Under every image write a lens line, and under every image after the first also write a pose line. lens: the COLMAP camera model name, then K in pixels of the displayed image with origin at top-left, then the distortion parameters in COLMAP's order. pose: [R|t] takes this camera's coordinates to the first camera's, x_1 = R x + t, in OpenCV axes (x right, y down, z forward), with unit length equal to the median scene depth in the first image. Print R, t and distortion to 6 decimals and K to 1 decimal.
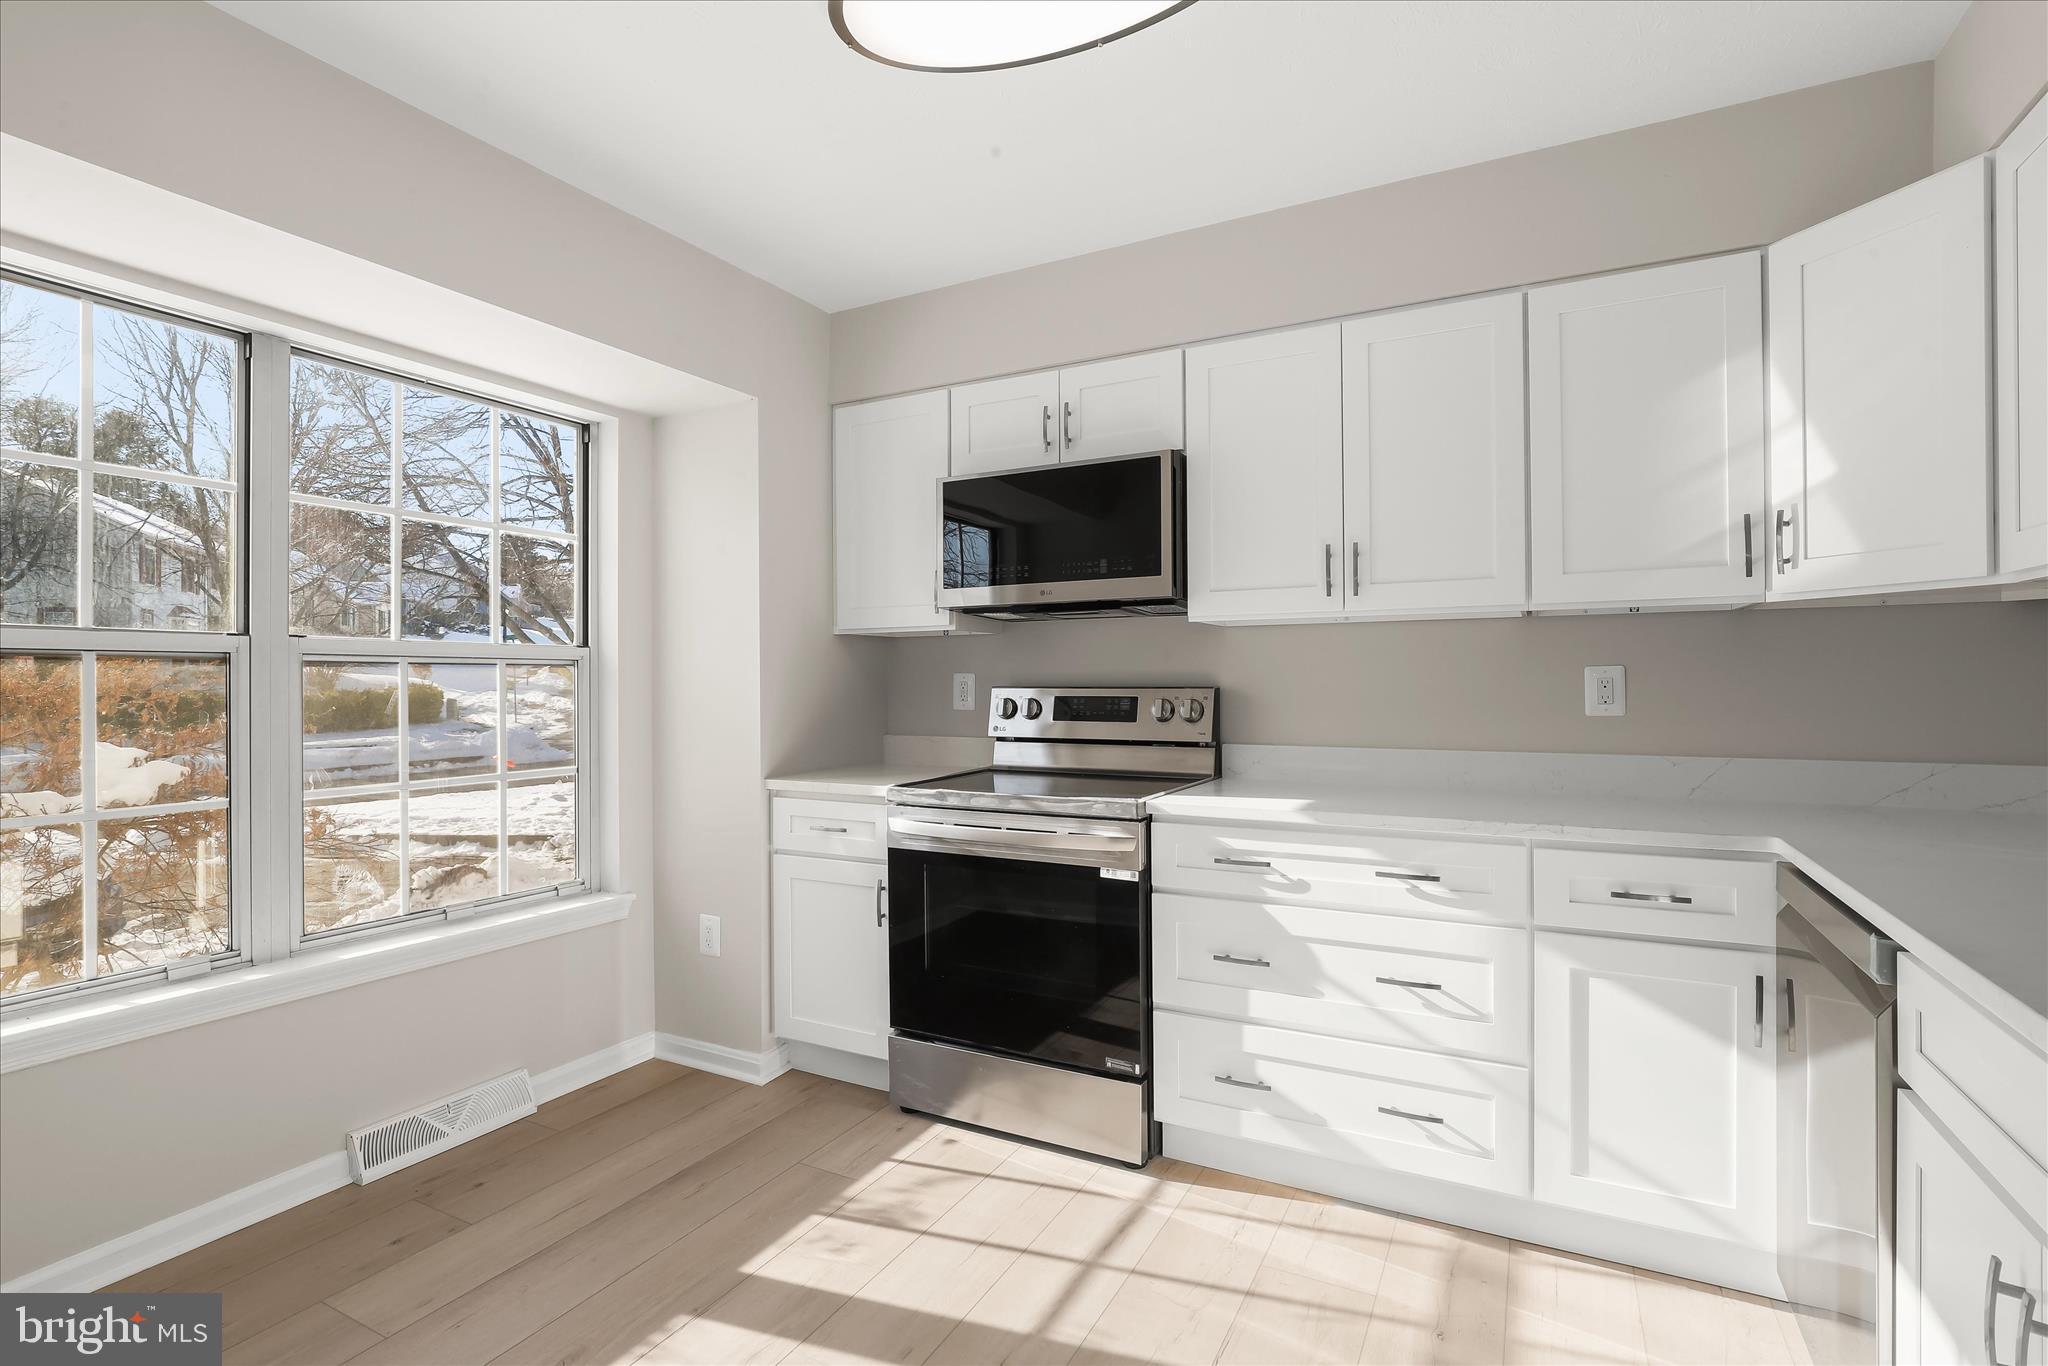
lens RADIAL K [[956.5, 0, 1027.3], [0, 956.5, 670.7], [0, 0, 1]] dist [-0.016146, 0.001581]
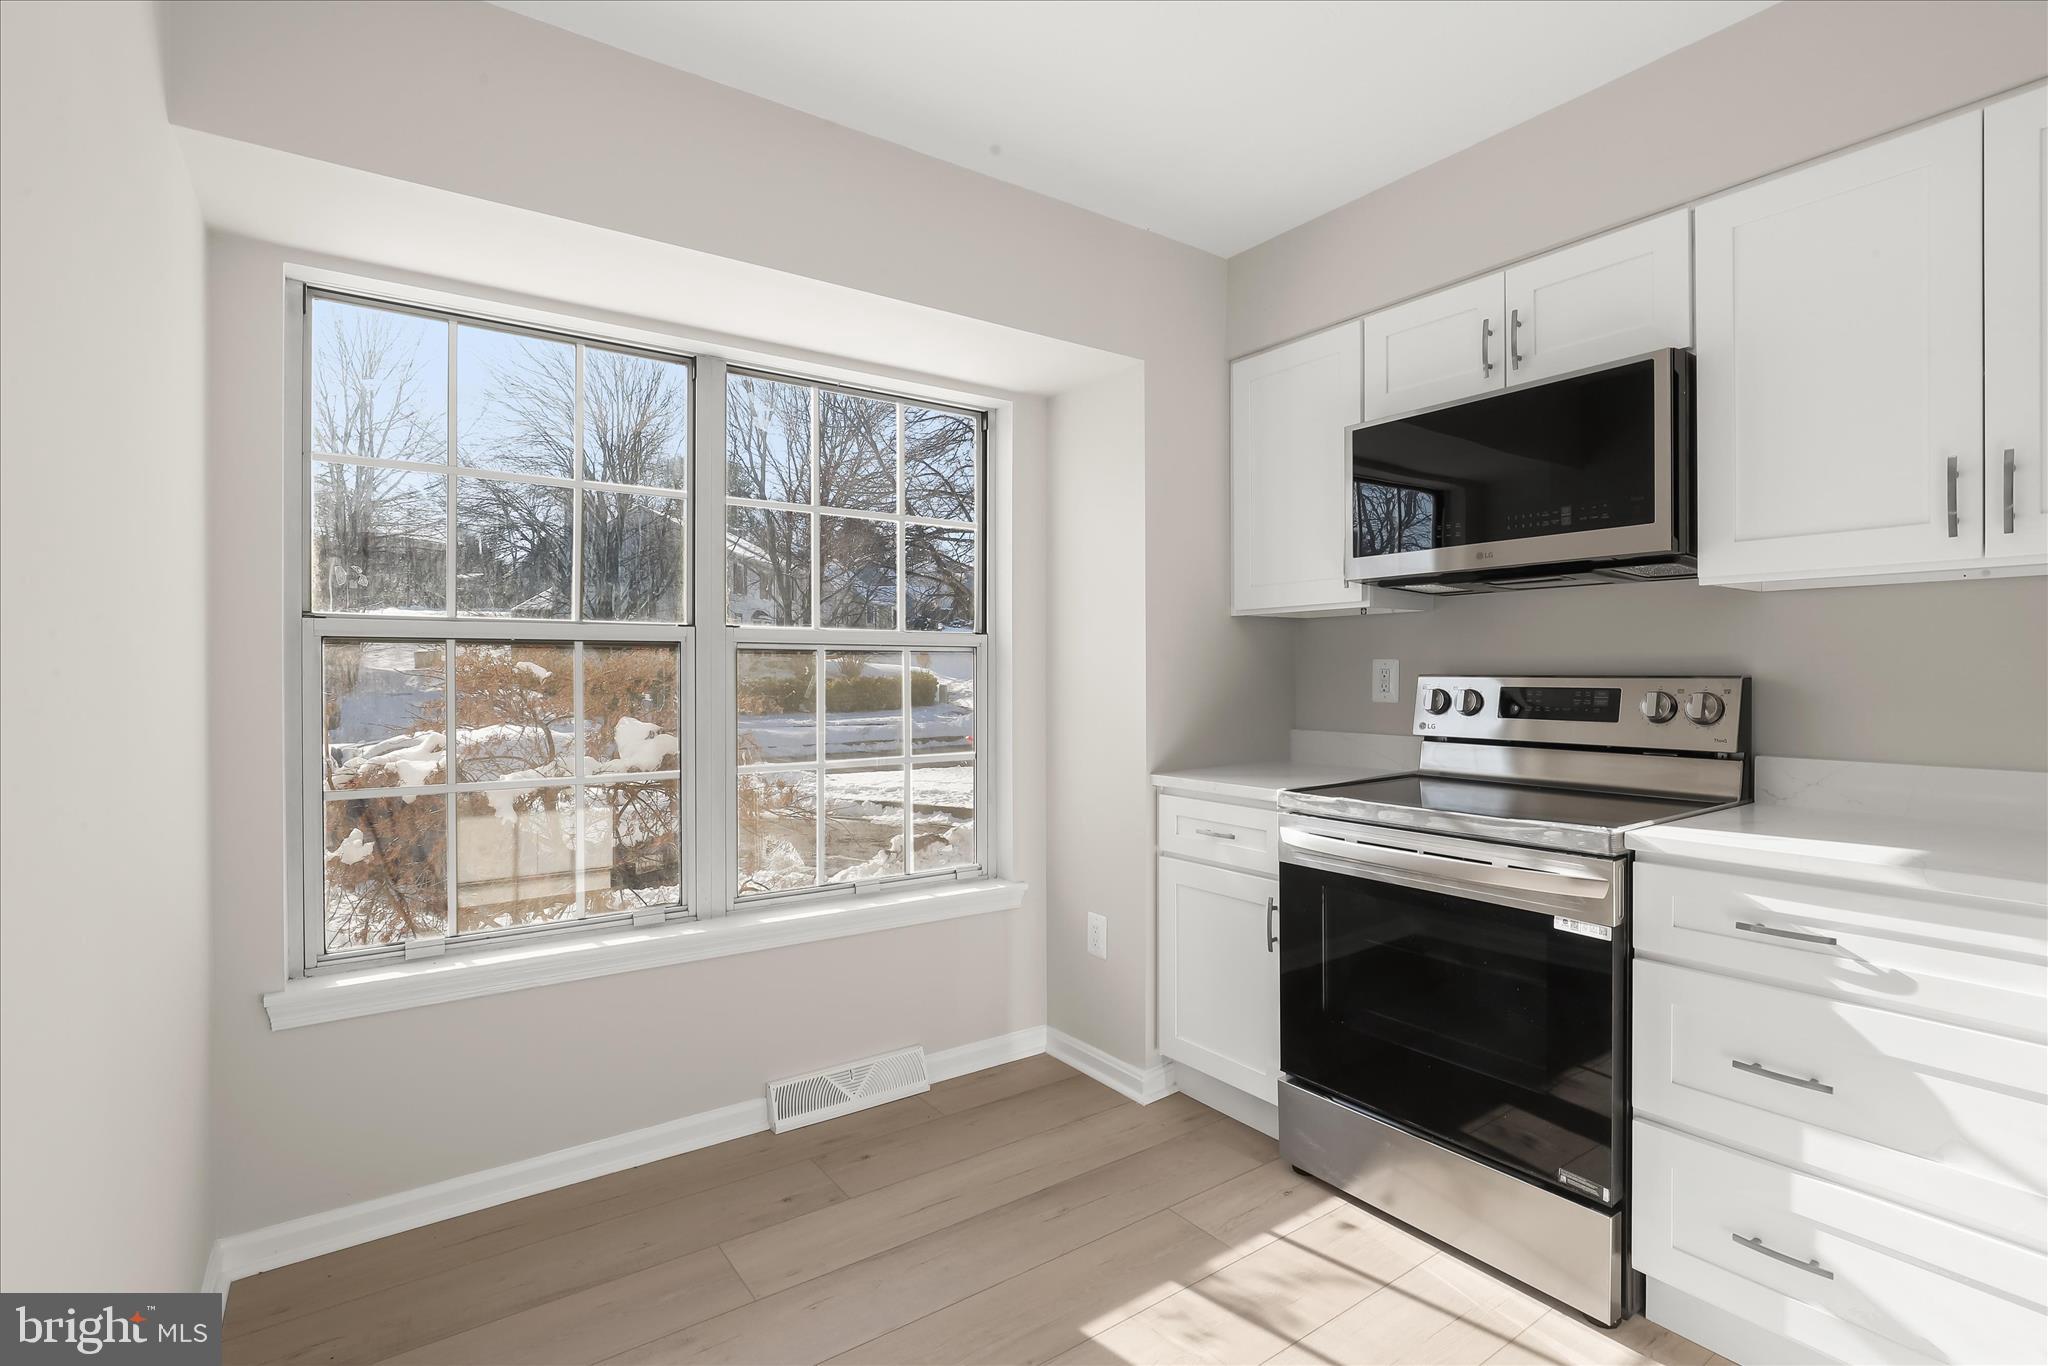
lens RADIAL K [[966.0, 0, 1030.7], [0, 966.0, 674.2], [0, 0, 1]] dist [-0.019501, 0.003928]
pose [[0.898894, 0.003556, -0.438152, 0.031035], [0.003128, 0.999890, 0.014532, 0.003485], [0.438155, -0.014433, 0.898783, 0.122744]]
